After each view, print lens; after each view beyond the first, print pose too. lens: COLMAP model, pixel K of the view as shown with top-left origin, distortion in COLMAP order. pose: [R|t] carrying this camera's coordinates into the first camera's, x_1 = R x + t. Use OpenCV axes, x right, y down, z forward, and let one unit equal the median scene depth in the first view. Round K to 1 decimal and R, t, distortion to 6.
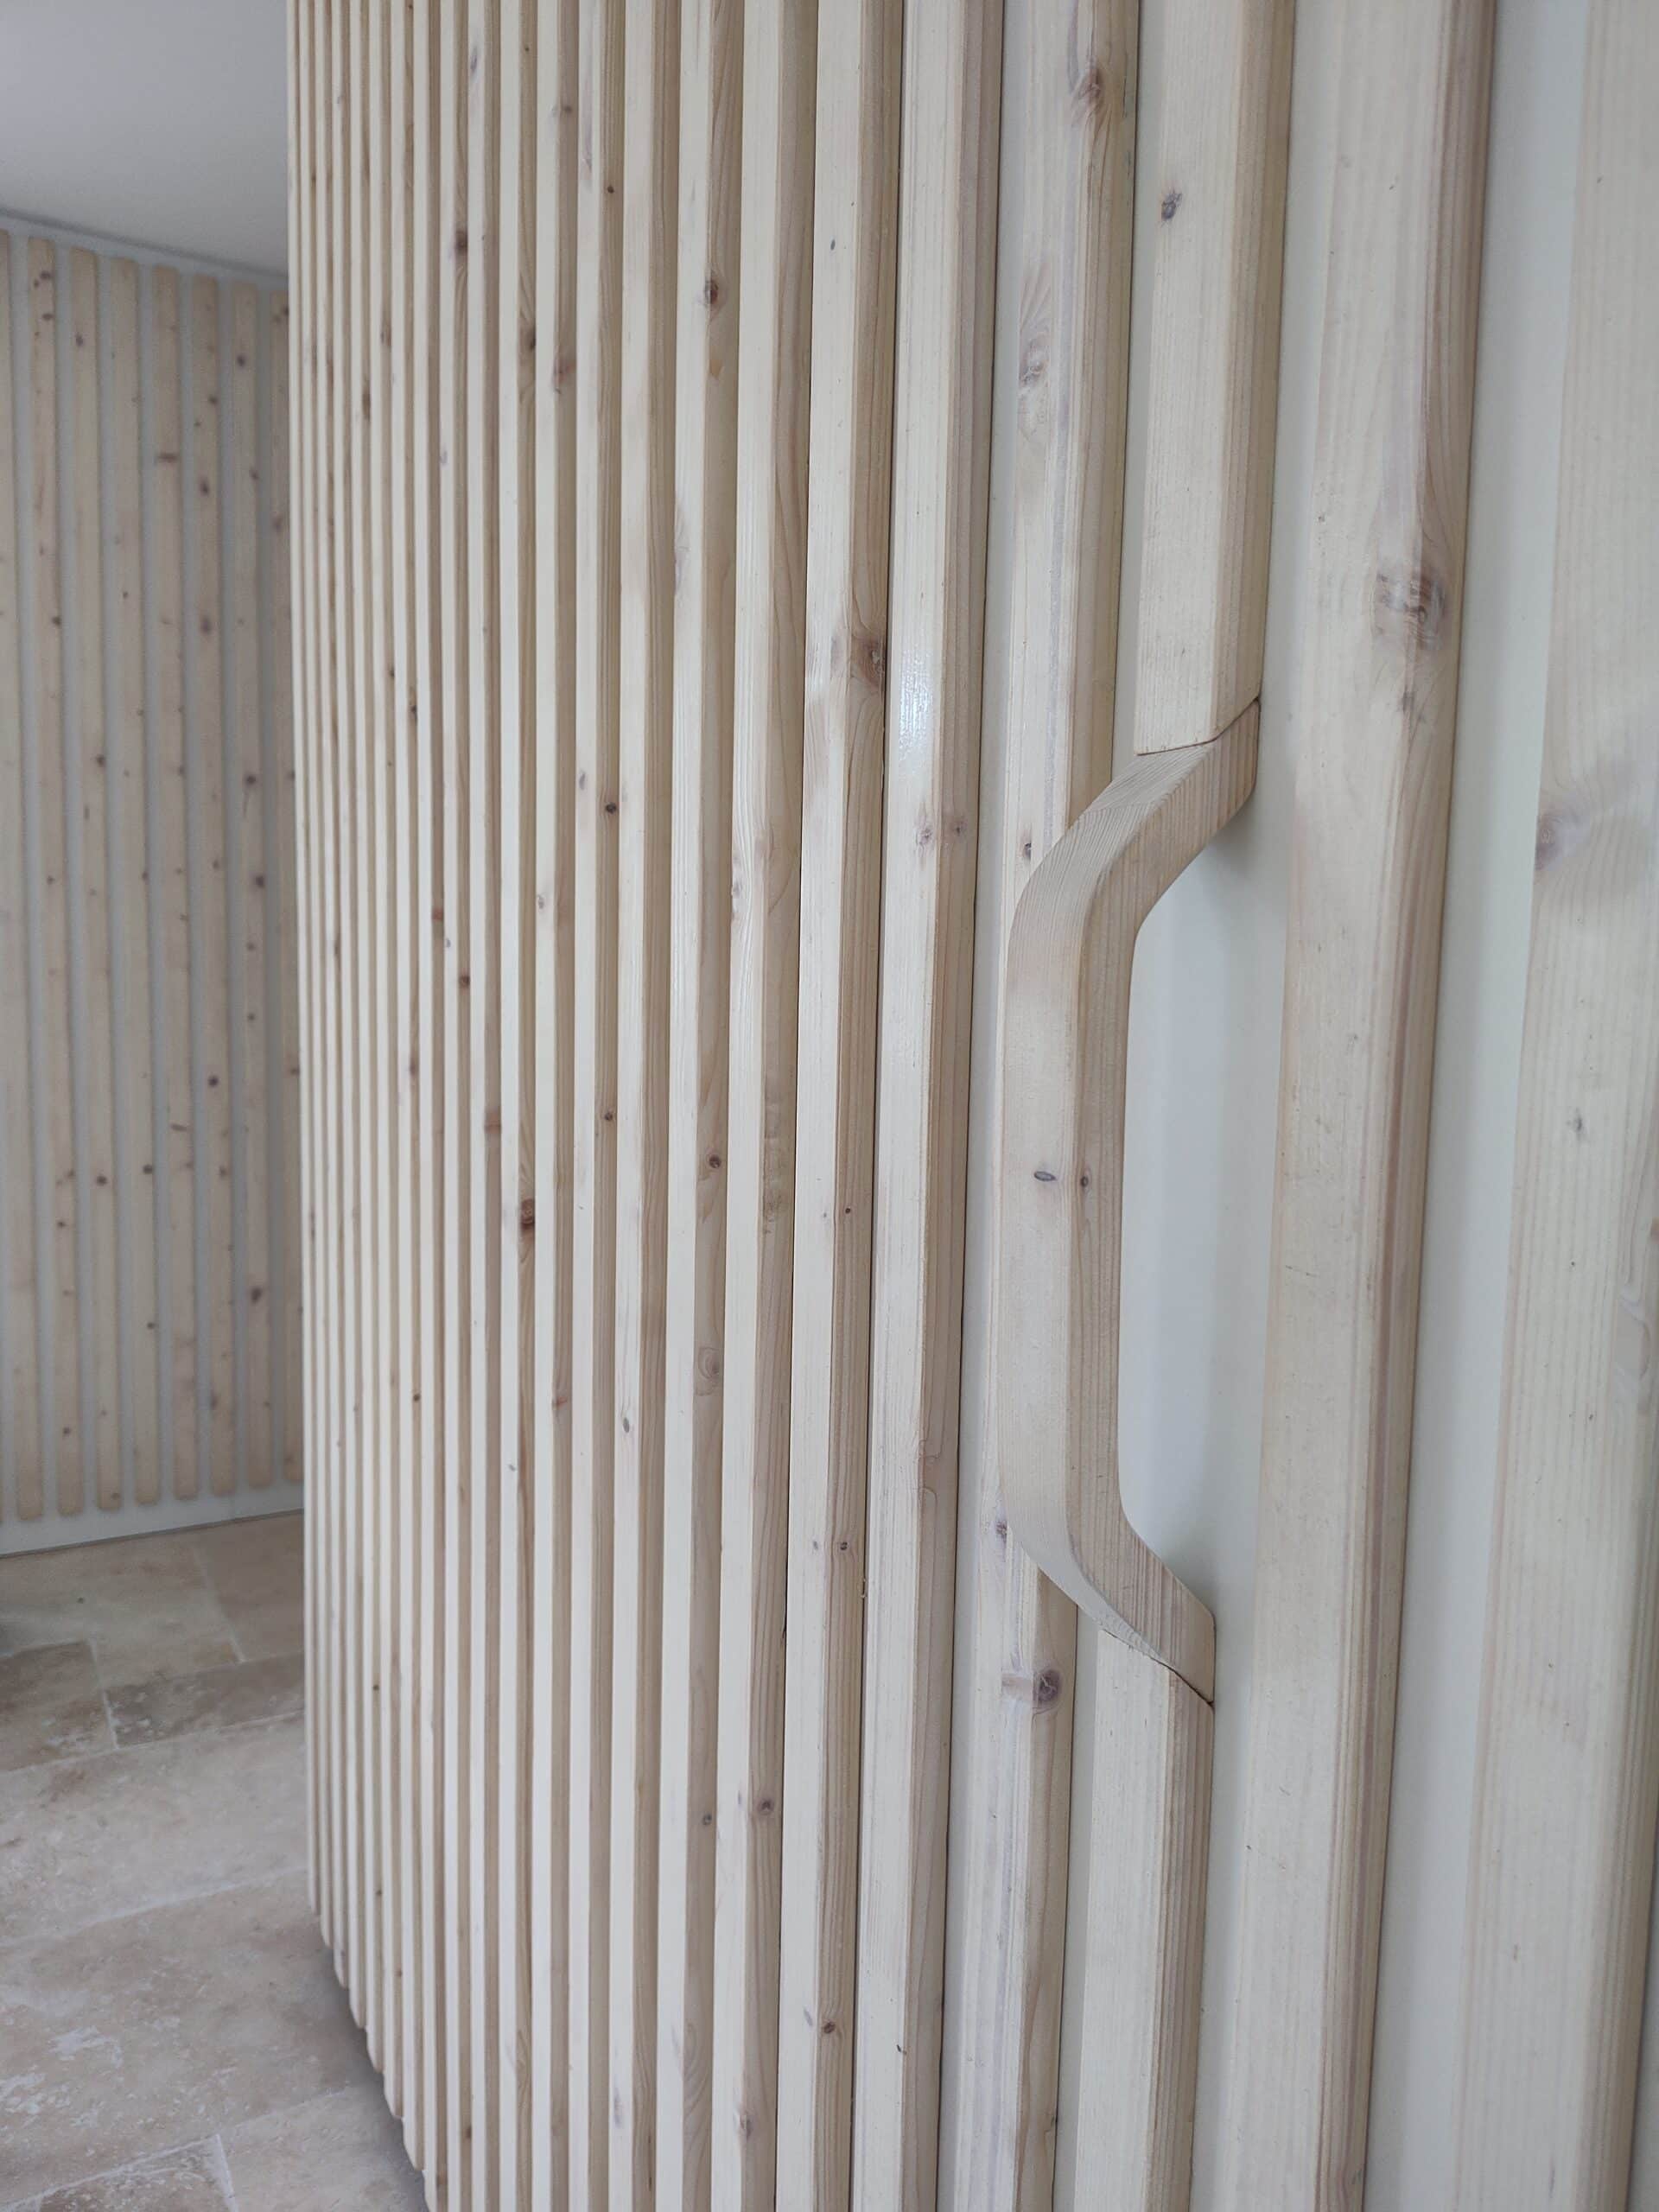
lens RADIAL K [[1514.8, 0, 829.0], [0, 1514.8, 1135.4], [0, 0, 1]] dist [-0.018593, 0.001213]
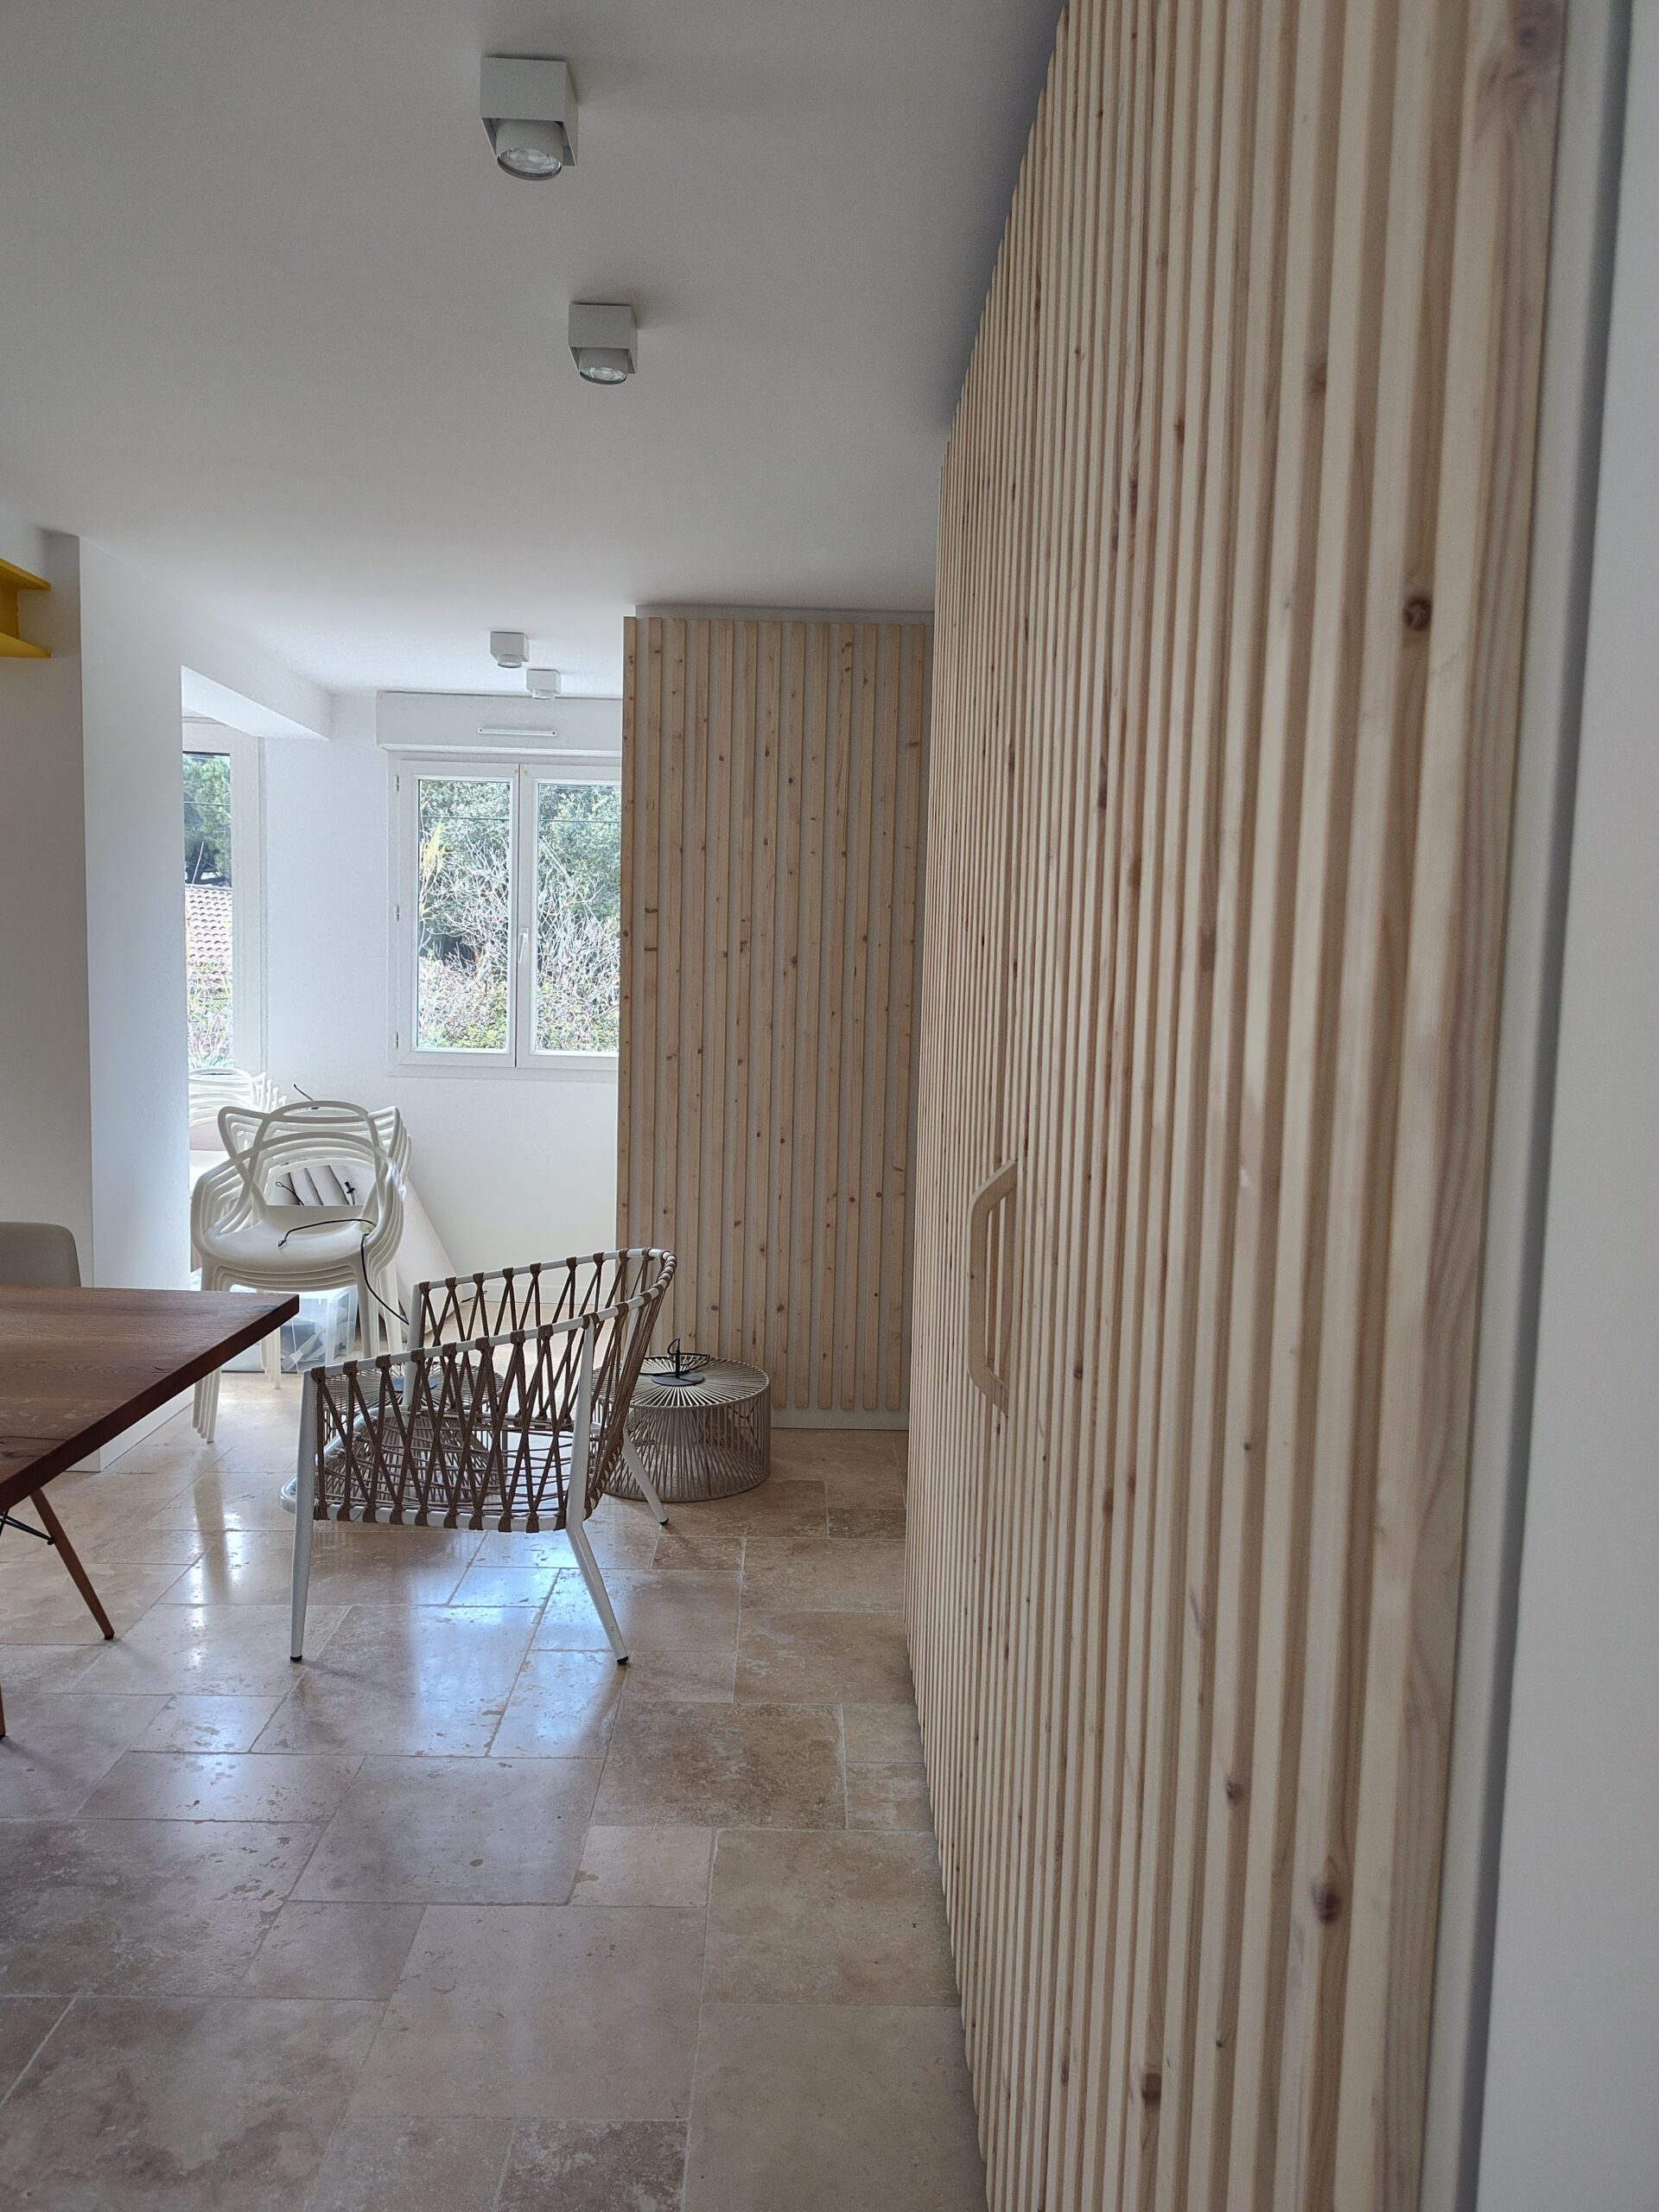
lens RADIAL K [[1525.6, 0, 829.5], [0, 1525.6, 1106.0], [0, 0, 1]] dist [0.012134, -0.002737]
pose [[0.871194, 0.046502, -0.488732, 0.289781], [-0.055972, 0.998421, -0.004776, -0.062208], [0.487739, 0.031516, 0.872421, -0.435885]]
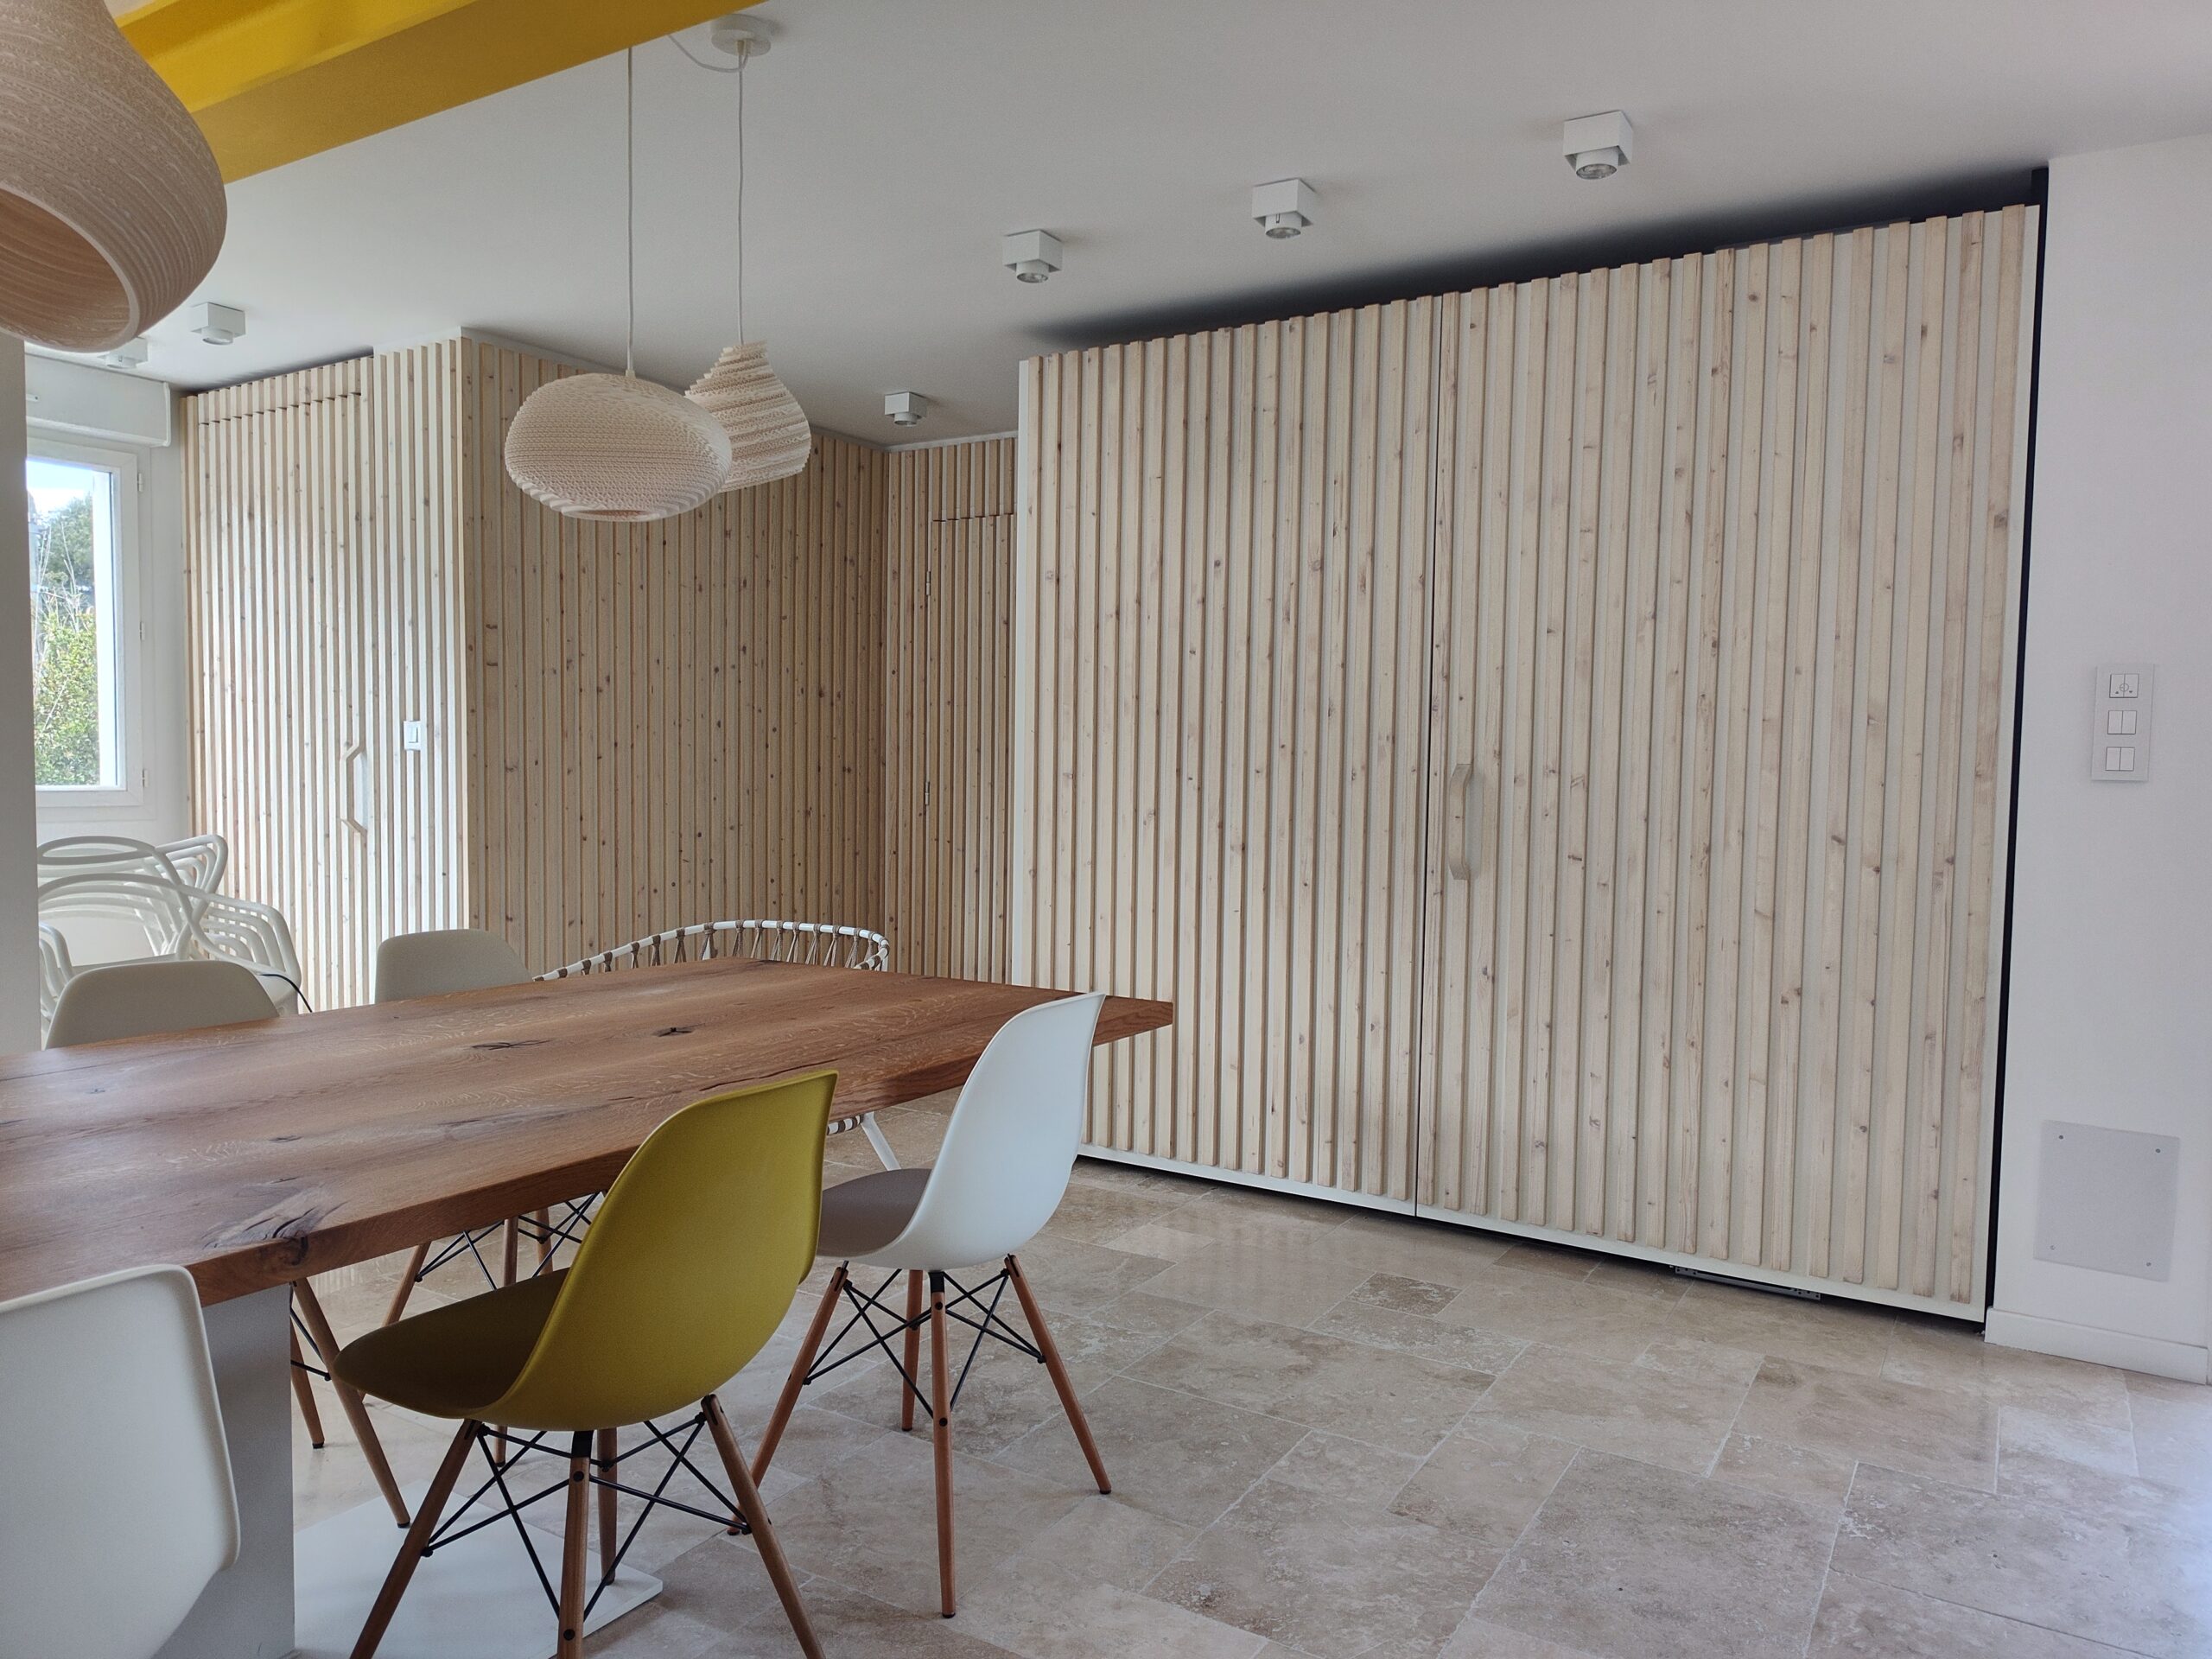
lens RADIAL K [[1525.6, 0, 1106.0], [0, 1525.6, 829.5], [0, 0, 1]] dist [0.012134, -0.002737]
pose [[0.884748, -0.041147, 0.464249, -1.031284], [0.055183, 0.998337, -0.016682, 0.027437], [-0.462791, 0.040378, 0.885547, -0.993874]]
